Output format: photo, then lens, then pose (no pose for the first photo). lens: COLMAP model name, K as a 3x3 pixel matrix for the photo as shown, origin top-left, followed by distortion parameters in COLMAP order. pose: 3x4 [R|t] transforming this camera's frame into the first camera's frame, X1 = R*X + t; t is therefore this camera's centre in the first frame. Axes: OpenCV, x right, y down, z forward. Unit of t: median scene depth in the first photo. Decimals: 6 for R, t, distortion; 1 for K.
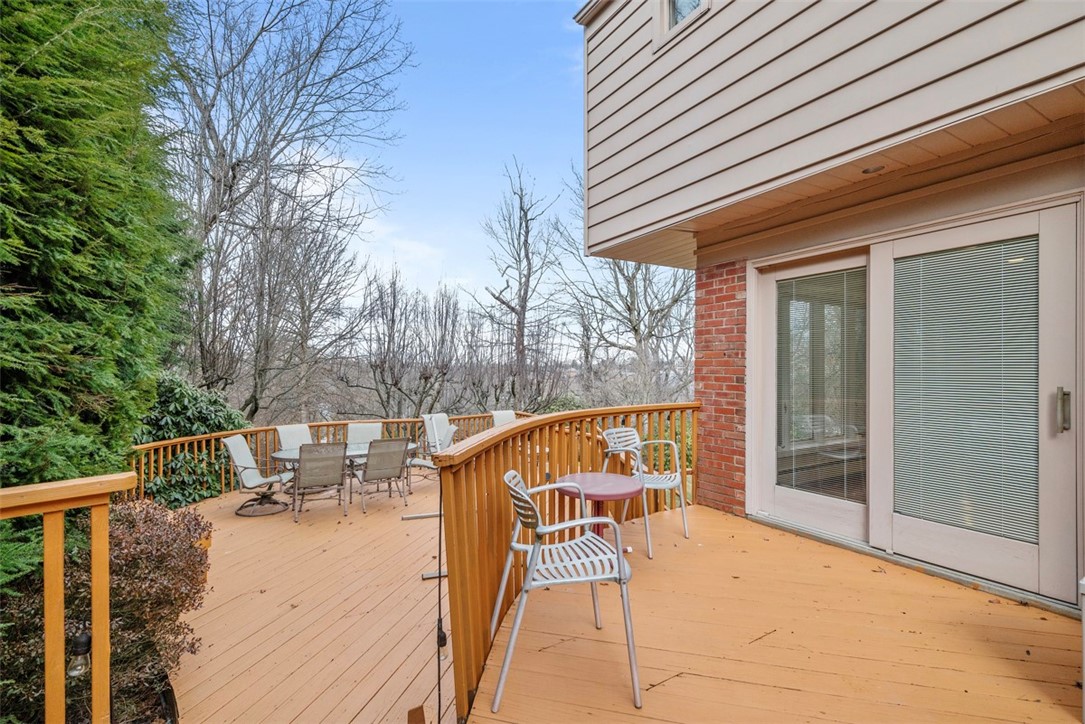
lens RADIAL K [[486.1, 0, 540.0], [0, 486.1, 365.7], [0, 0, 1]] dist [0.002775, 0.000251]
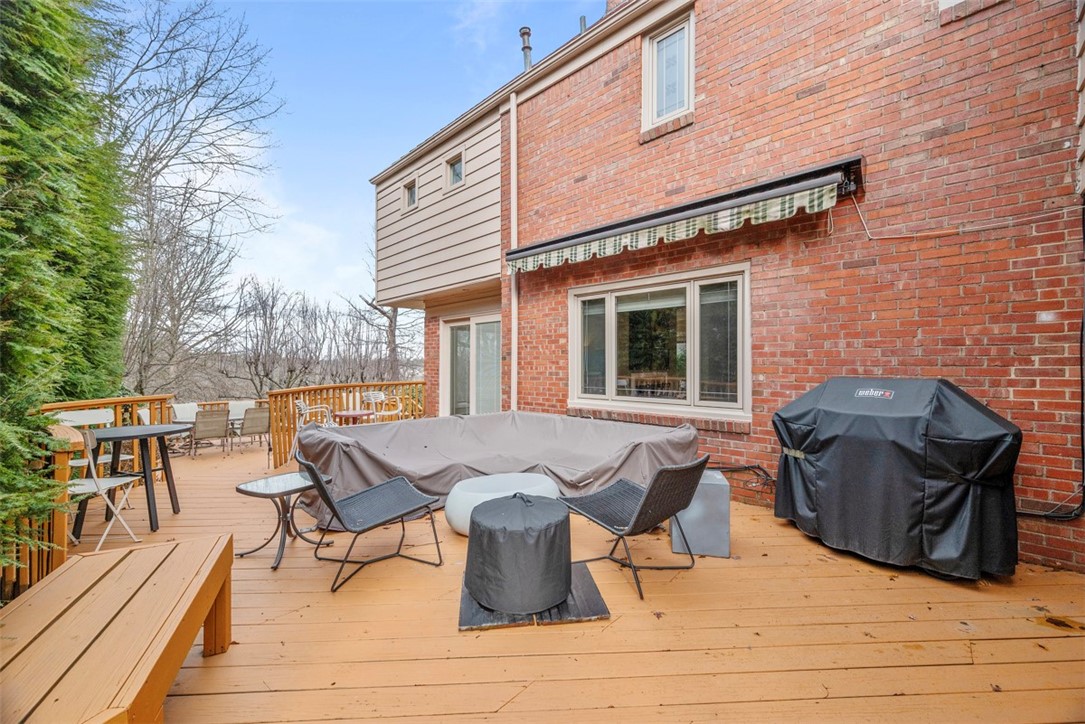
lens RADIAL K [[423.8, 0, 545.7], [0, 423.8, 361.2], [0, 0, 1]] dist [0.001557, 0.000129]
pose [[0.961887, -0.000002, 0.273449, 0.150121], [-0.000403, 0.999999, 0.001426, -0.005839], [-0.273448, -0.001482, 0.961886, -0.422543]]
